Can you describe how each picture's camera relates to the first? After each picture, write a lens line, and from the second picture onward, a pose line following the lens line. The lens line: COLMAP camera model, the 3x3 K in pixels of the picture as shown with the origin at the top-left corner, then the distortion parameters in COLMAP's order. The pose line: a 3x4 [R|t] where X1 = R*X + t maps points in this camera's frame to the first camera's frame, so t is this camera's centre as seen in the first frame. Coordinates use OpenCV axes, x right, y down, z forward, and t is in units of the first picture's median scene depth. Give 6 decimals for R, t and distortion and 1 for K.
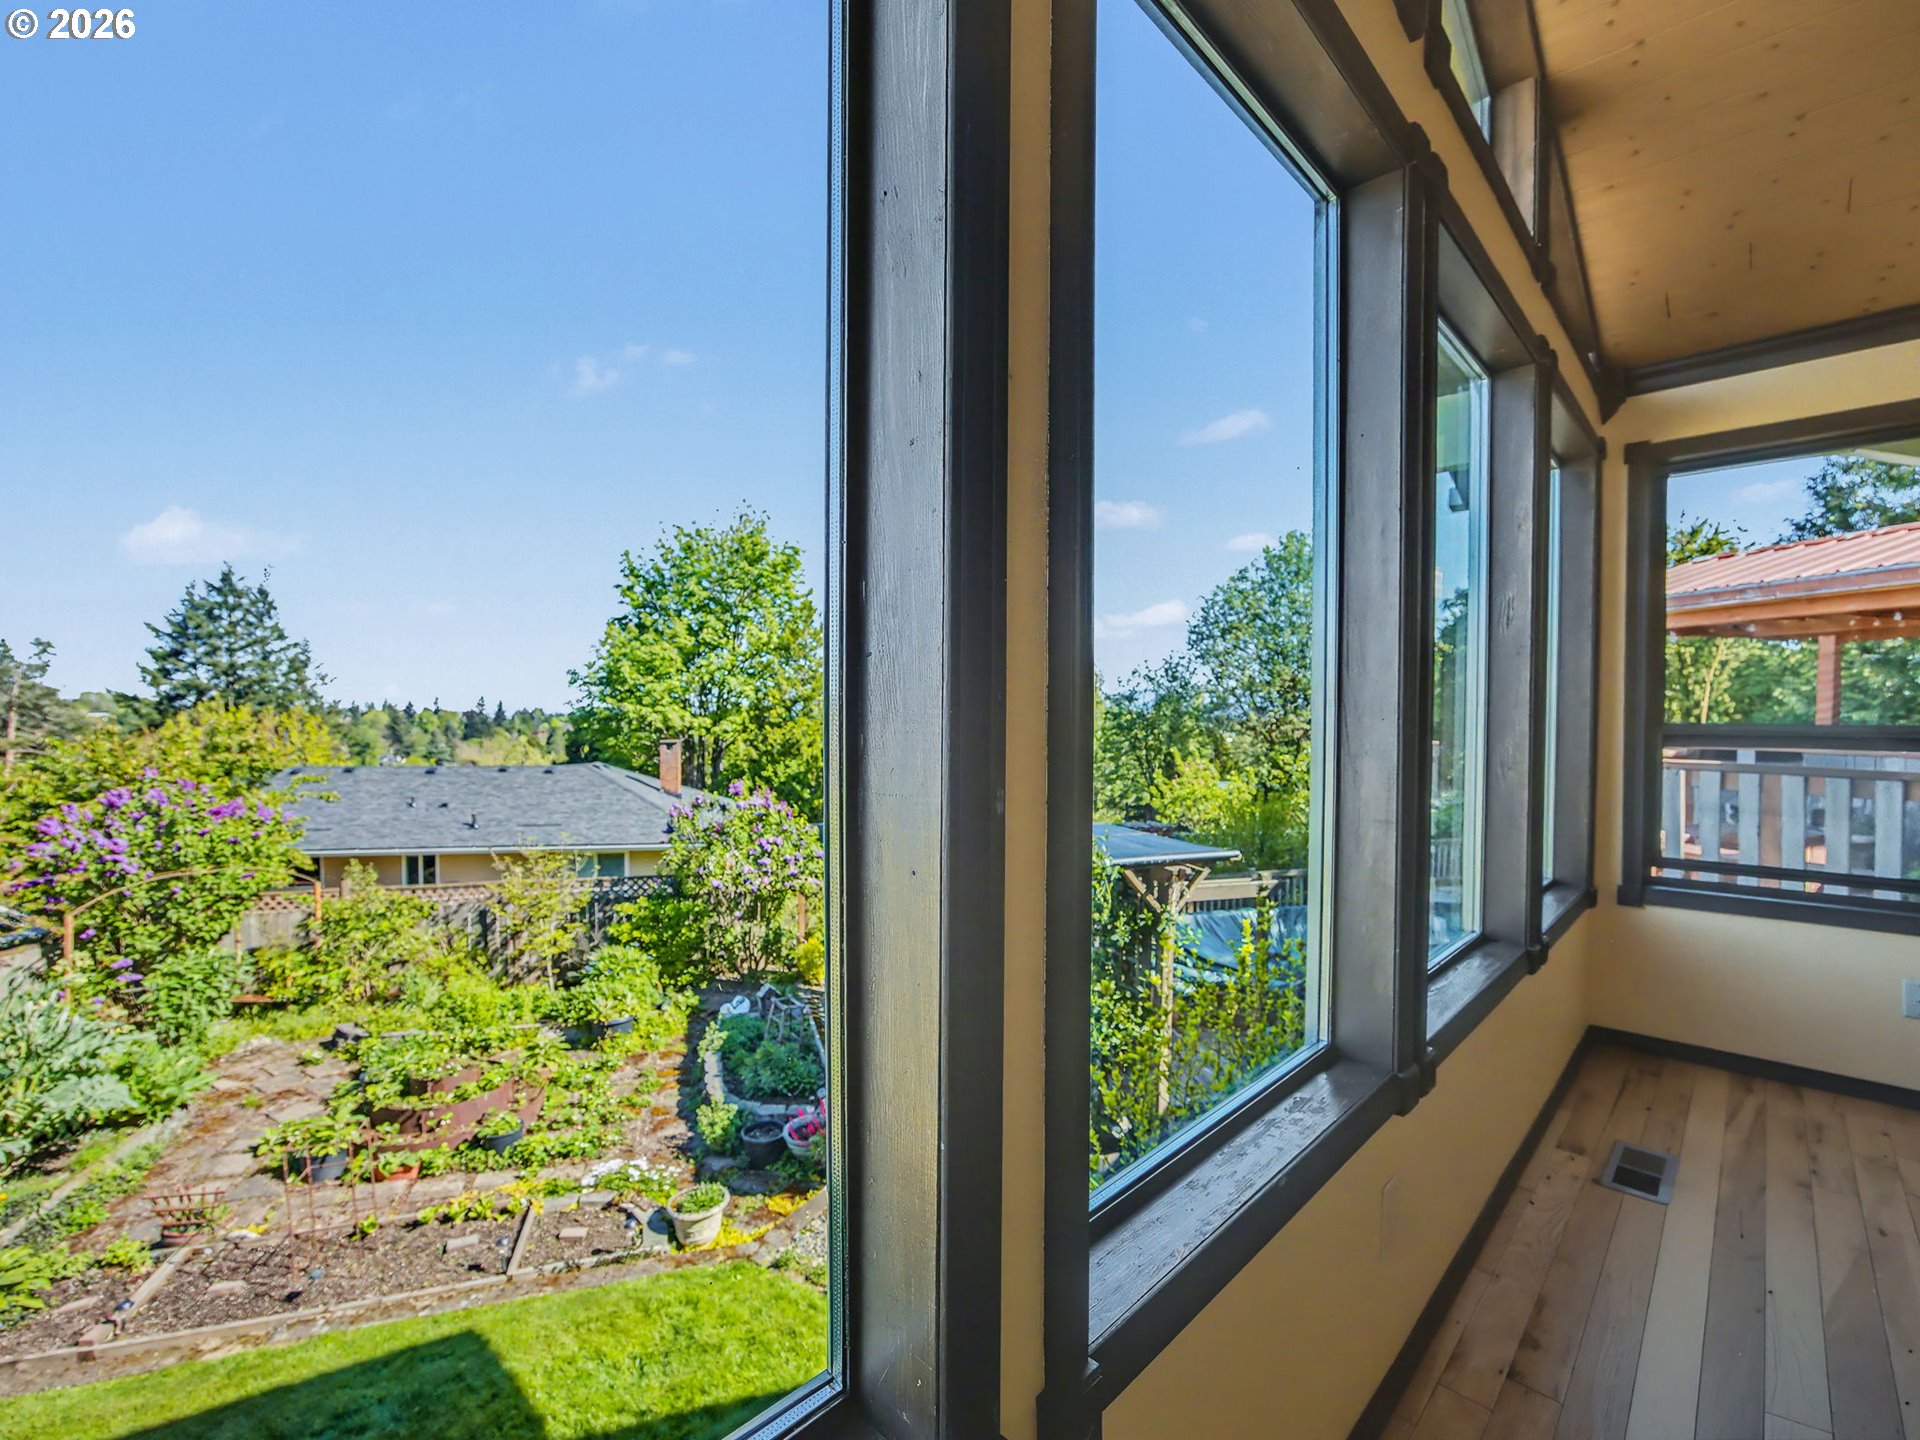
lens RADIAL K [[837.6, 0, 944.6], [0, 837.6, 725.0], [0, 0, 1]] dist [-0.014885, 0.004680]
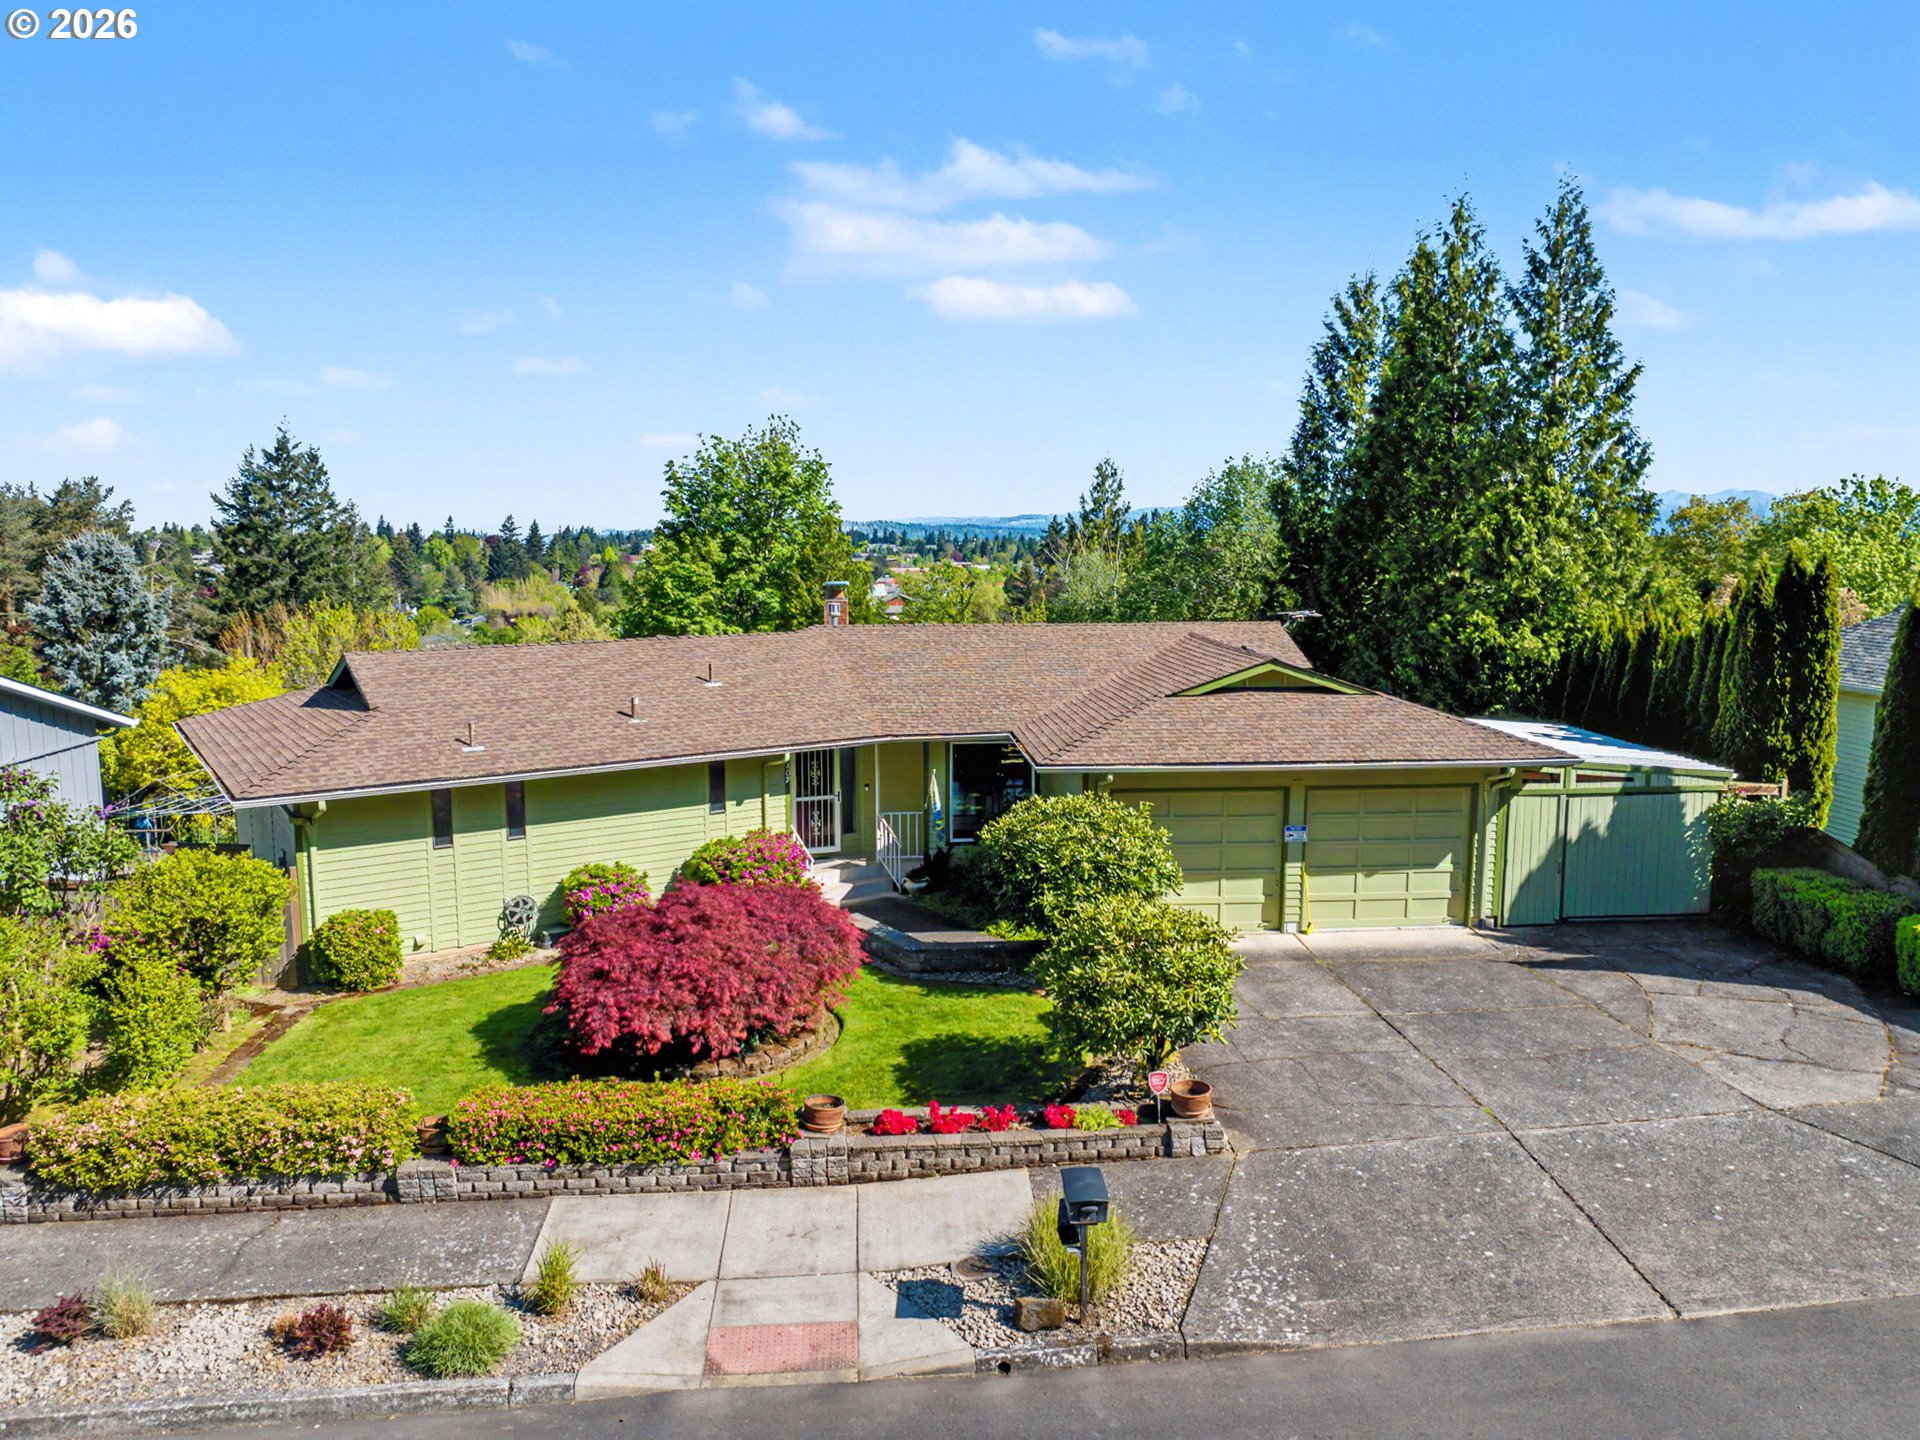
lens RADIAL K [[1396.7, 0, 972.0], [0, 1396.7, 709.6], [0, 0, 1]] dist [-0.045718, 0.010576]
pose [[0.983162, 0.022711, -0.181322, 0.197111], [-0.001342, 0.993118, 0.117113, -0.063701], [0.182734, -0.114897, 0.976426, -0.421165]]
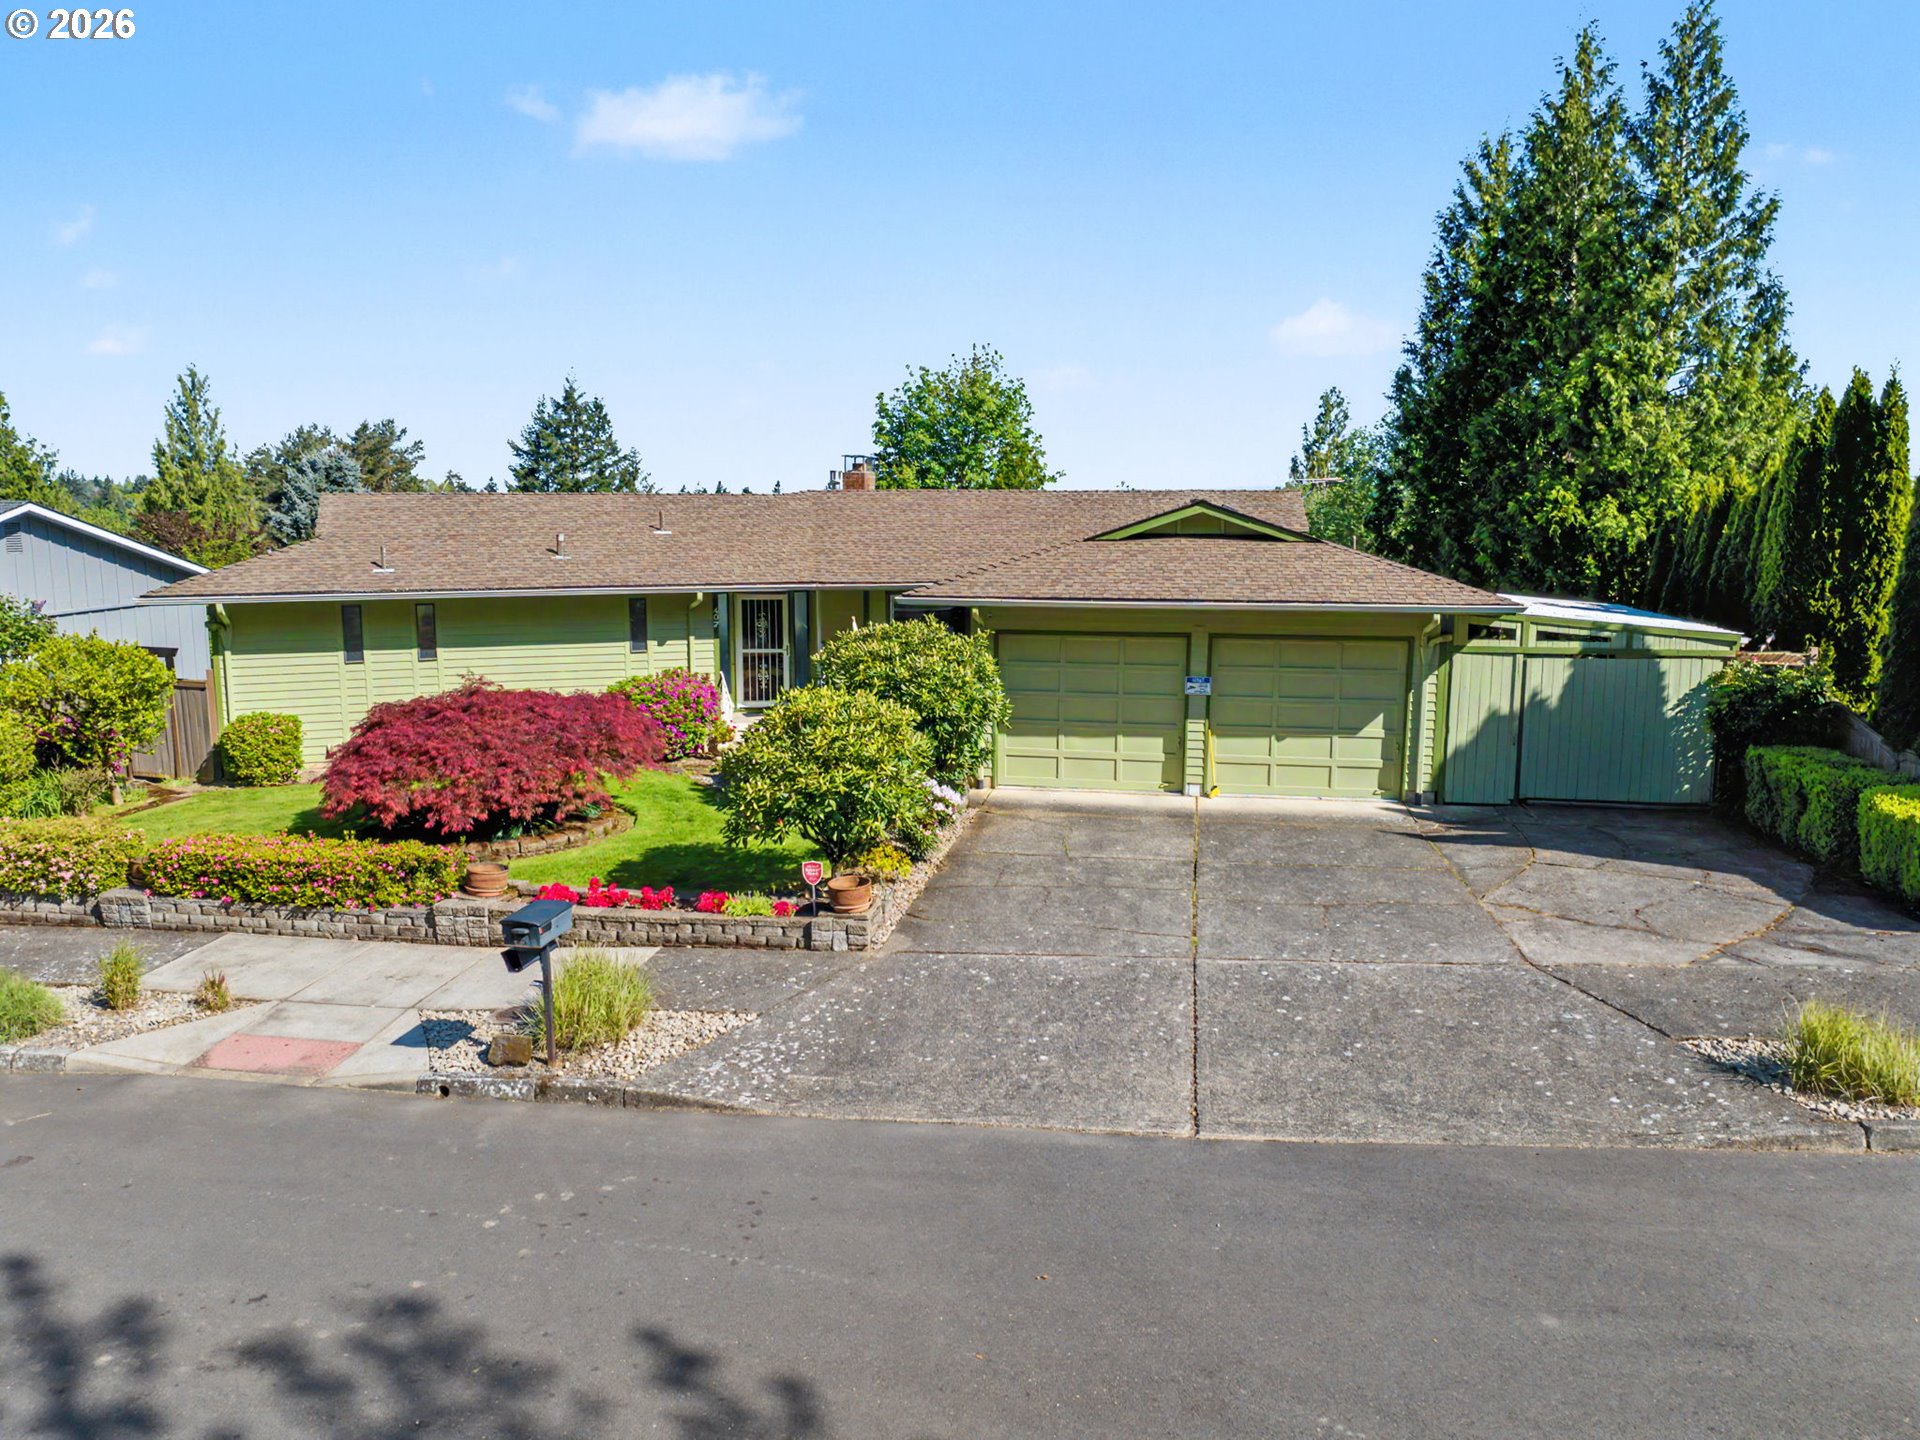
lens RADIAL K [[1396.7, 0, 960.9], [0, 1396.7, 716.0], [0, 0, 1]] dist [-0.045718, 0.010576]
pose [[0.910629, 0.064528, -0.408156, 0.289108], [-0.006838, 0.989950, 0.141251, -0.031905], [0.413169, -0.125836, 0.901918, -0.381756]]
